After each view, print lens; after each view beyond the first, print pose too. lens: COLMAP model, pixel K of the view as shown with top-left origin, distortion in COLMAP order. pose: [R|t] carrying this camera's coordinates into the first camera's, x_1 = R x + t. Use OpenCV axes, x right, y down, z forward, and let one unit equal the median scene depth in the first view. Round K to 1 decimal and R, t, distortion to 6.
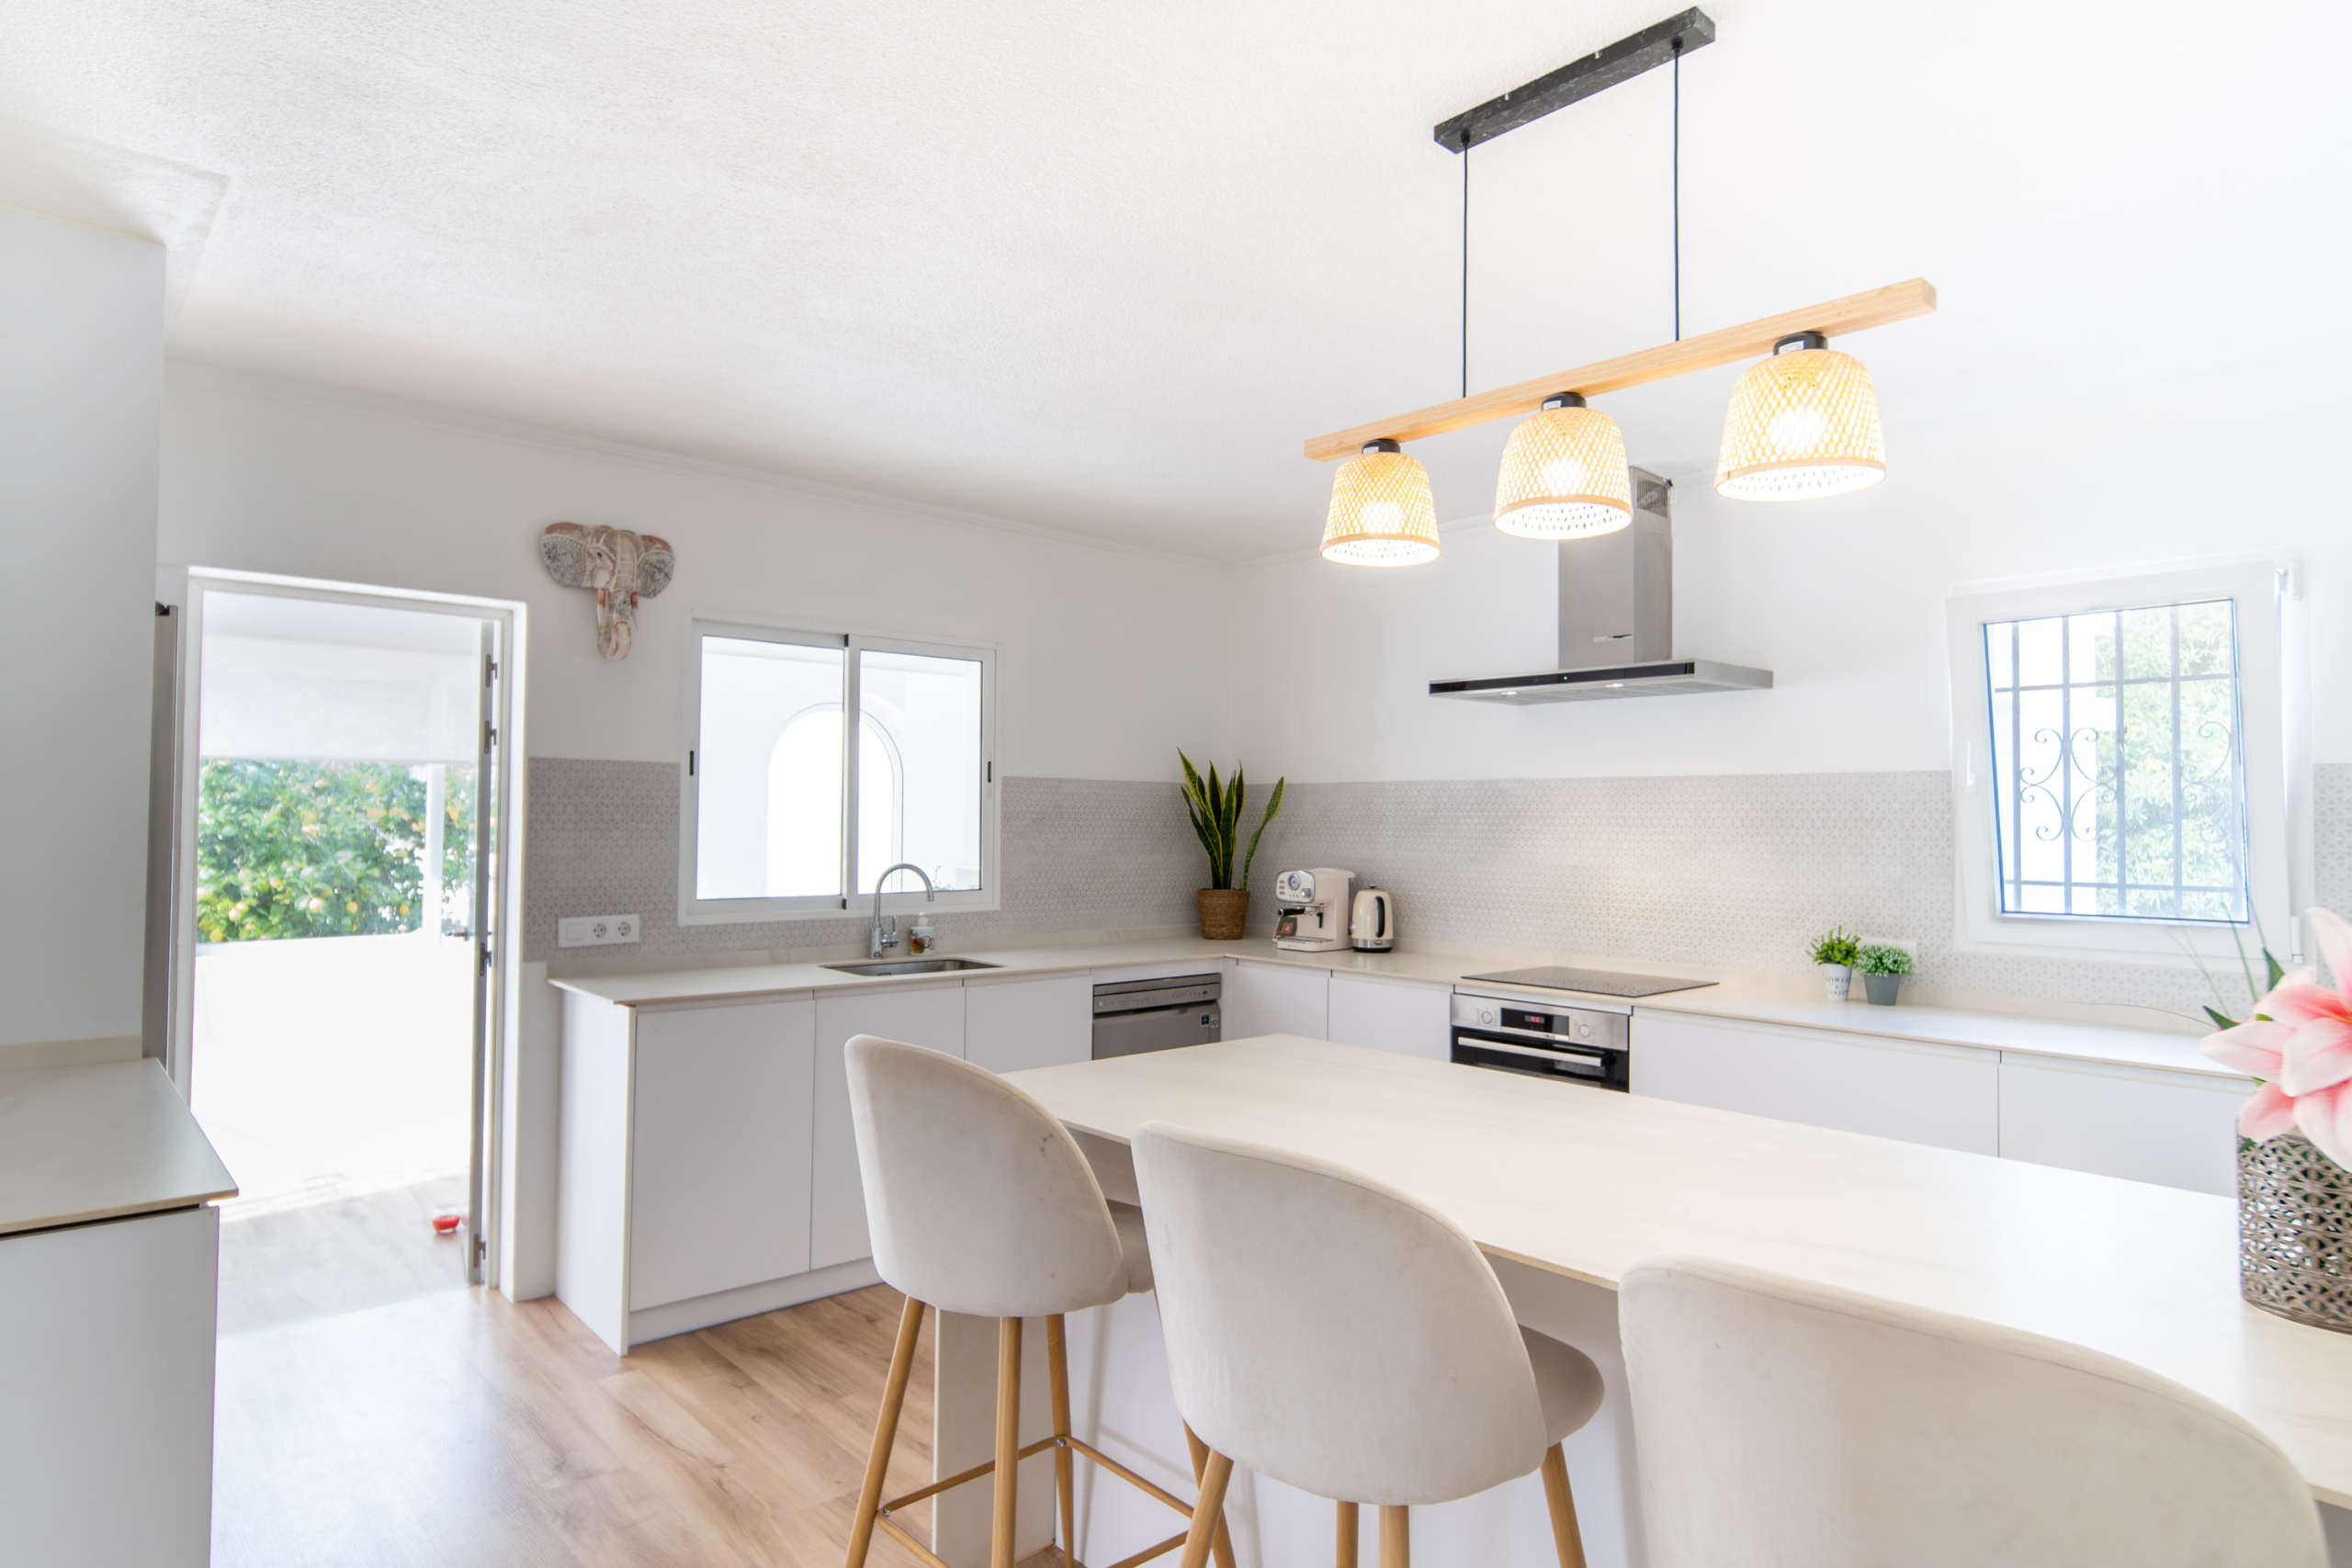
lens RADIAL K [[1284.3, 0, 1176.0], [0, 1284.3, 784.0], [0, 0, 1]] dist [-0.003241, 0.000971]
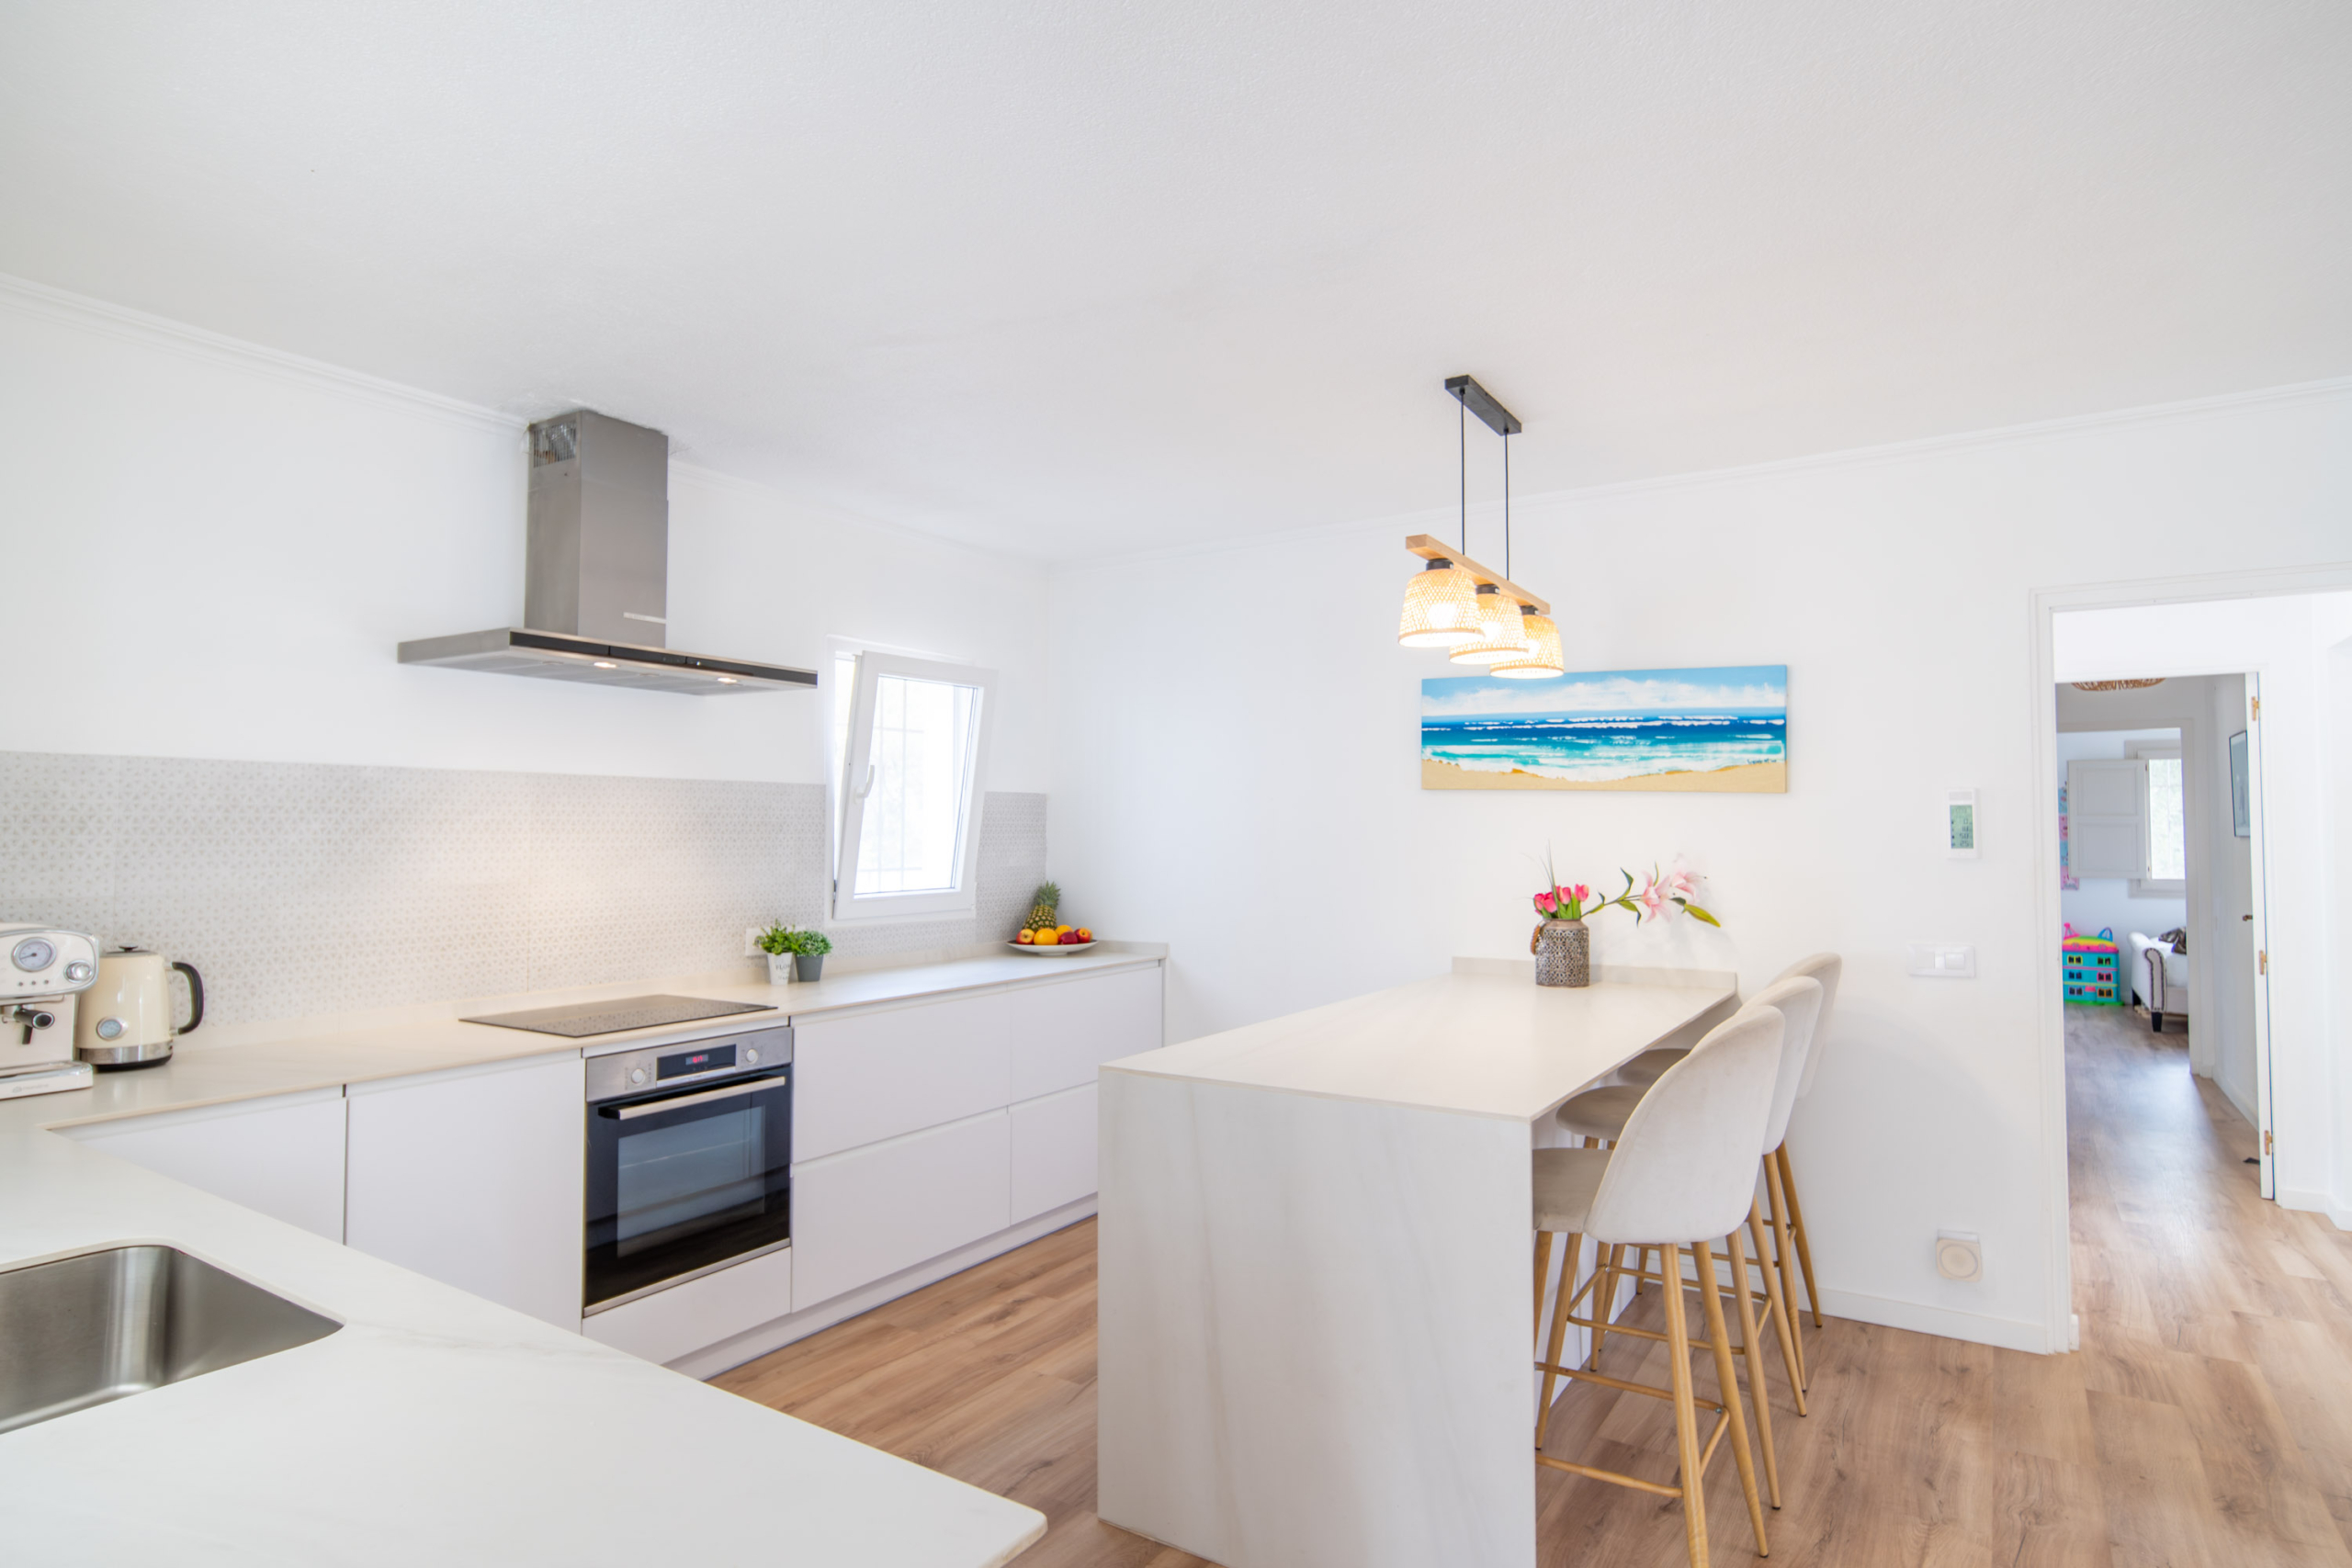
lens RADIAL K [[1284.3, 0, 1176.0], [0, 1284.3, 784.0], [0, 0, 1]] dist [-0.003241, 0.000971]
pose [[-0.255865, 0.025007, 0.966389, -0.579923], [-0.029673, 0.998991, -0.033707, 0.018167], [-0.966257, -0.037300, -0.254865, 0.841782]]
